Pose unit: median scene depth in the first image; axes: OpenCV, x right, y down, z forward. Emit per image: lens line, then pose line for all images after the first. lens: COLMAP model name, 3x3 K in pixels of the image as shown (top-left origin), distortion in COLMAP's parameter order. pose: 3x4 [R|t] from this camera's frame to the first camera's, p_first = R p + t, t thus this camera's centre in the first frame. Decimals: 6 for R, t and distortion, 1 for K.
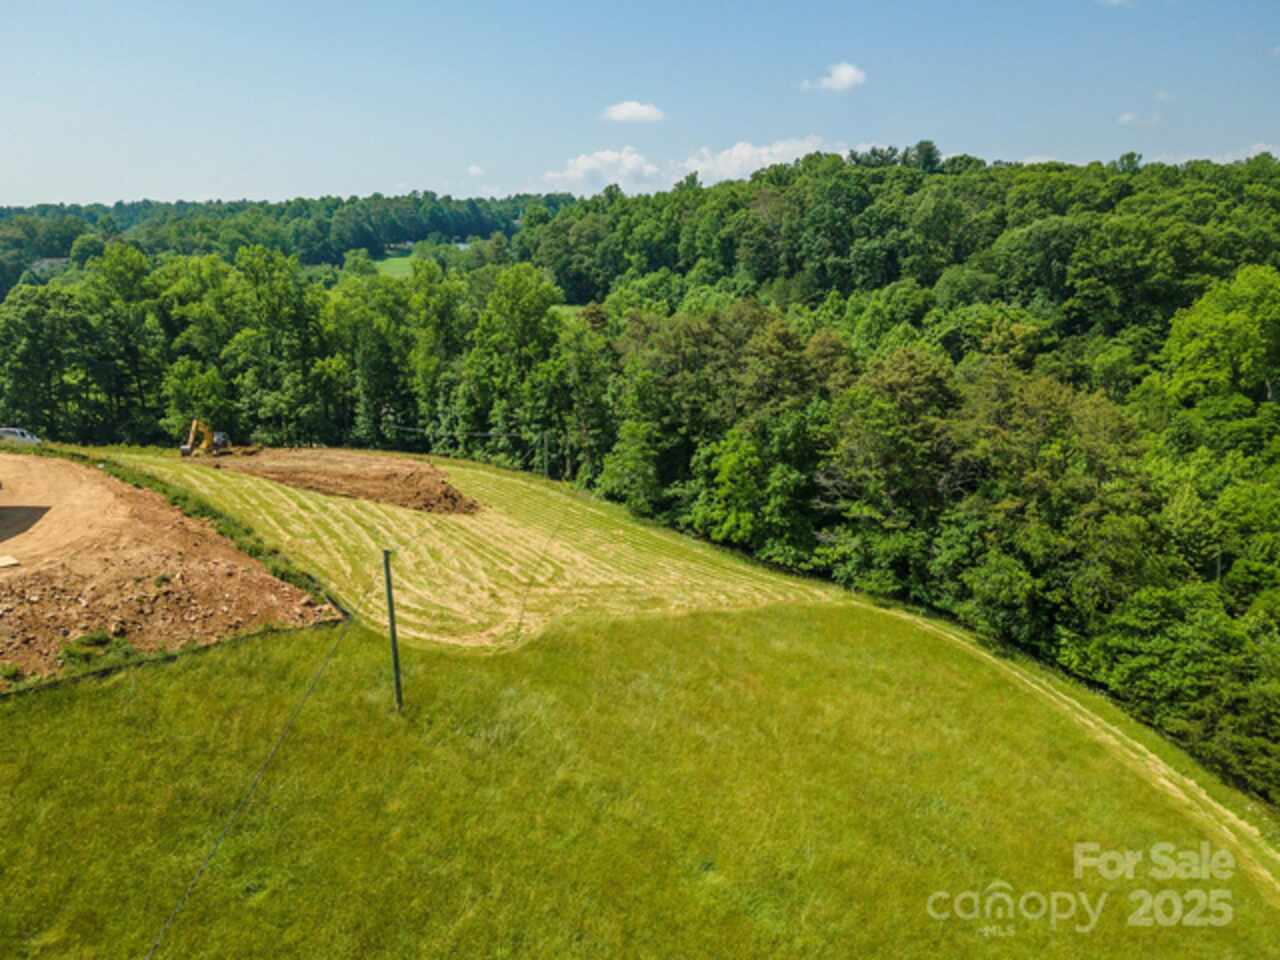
lens RADIAL K [[920.8, 0, 640.0], [0, 920.8, 480.0], [0, 0, 1]] dist [0.040885, 0.000385]
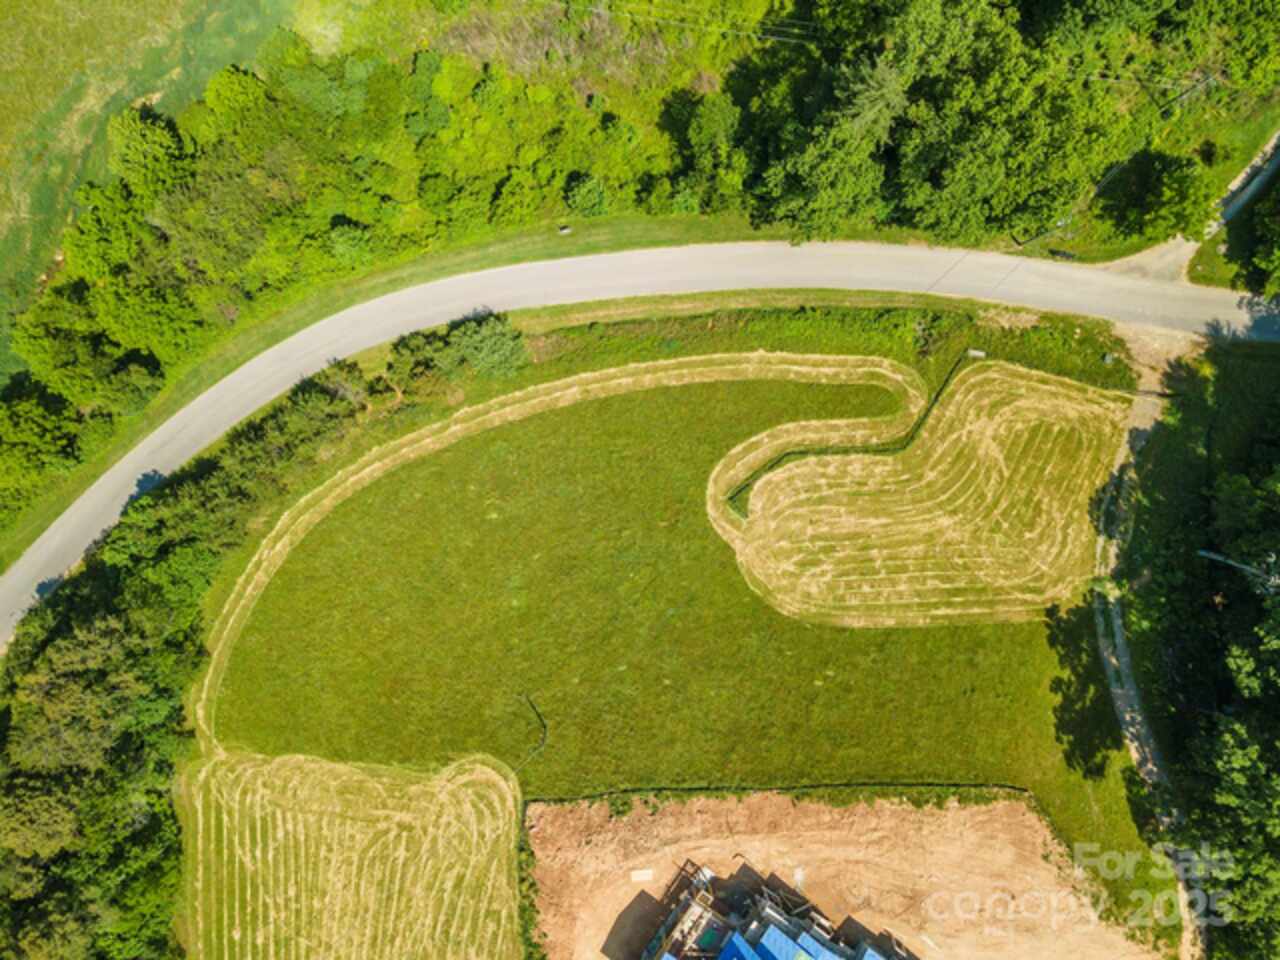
lens RADIAL K [[920.8, 0, 640.0], [0, 920.8, 480.0], [0, 0, 1]] dist [0.040885, 0.000385]
pose [[-0.707238, -0.706667, -0.020877, 0.054761], [0.151990, -0.180820, 0.971701, -0.945942], [-0.690444, 0.684051, 0.235289, -0.147711]]
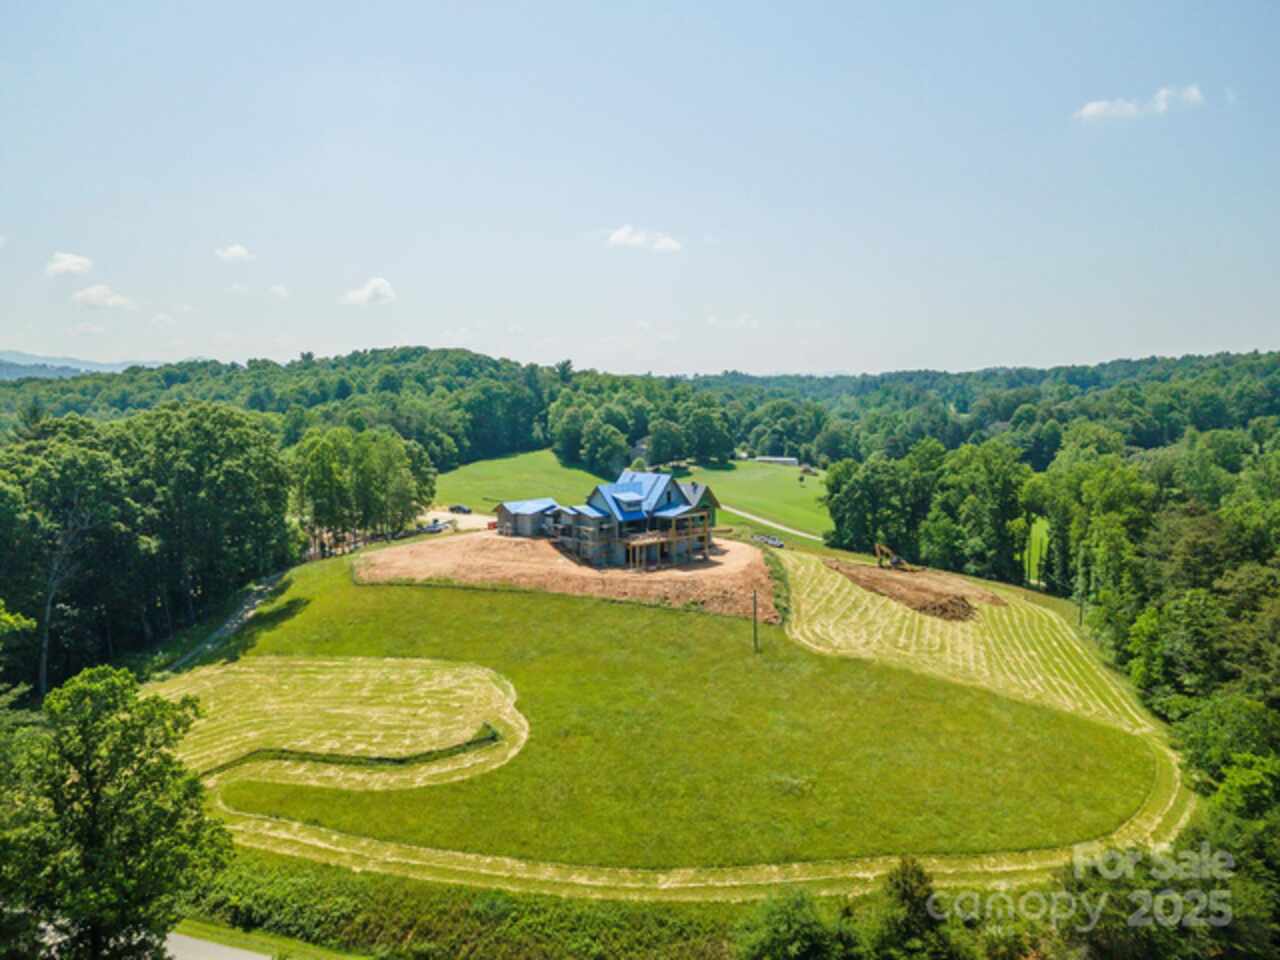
lens RADIAL K [[935.4, 0, 633.3], [0, 935.4, 485.5], [0, 0, 1]] dist [0.018475, 0.056214]
pose [[0.530136, 0.080288, -0.844103, 0.788080], [-0.198855, 0.979515, -0.031722, -0.030621], [0.824265, 0.184671, 0.535243, -0.374796]]
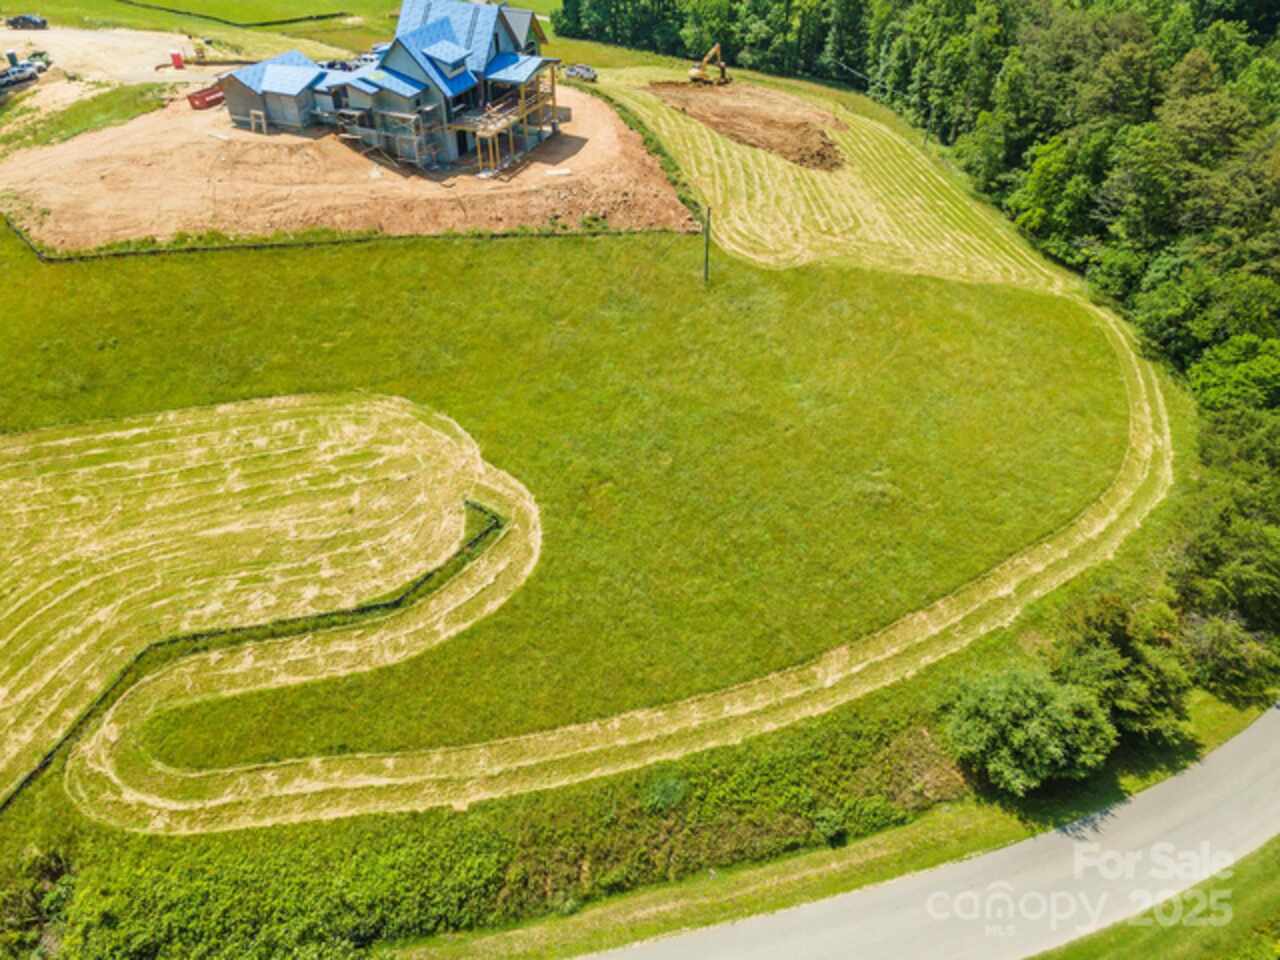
lens RADIAL K [[935.4, 0, 633.3], [0, 935.4, 485.5], [0, 0, 1]] dist [0.018475, 0.056214]
pose [[0.842343, 0.339075, -0.418911, 0.285937], [-0.133246, 0.884179, 0.447742, -0.121961], [0.522211, -0.321334, 0.789962, -0.407099]]
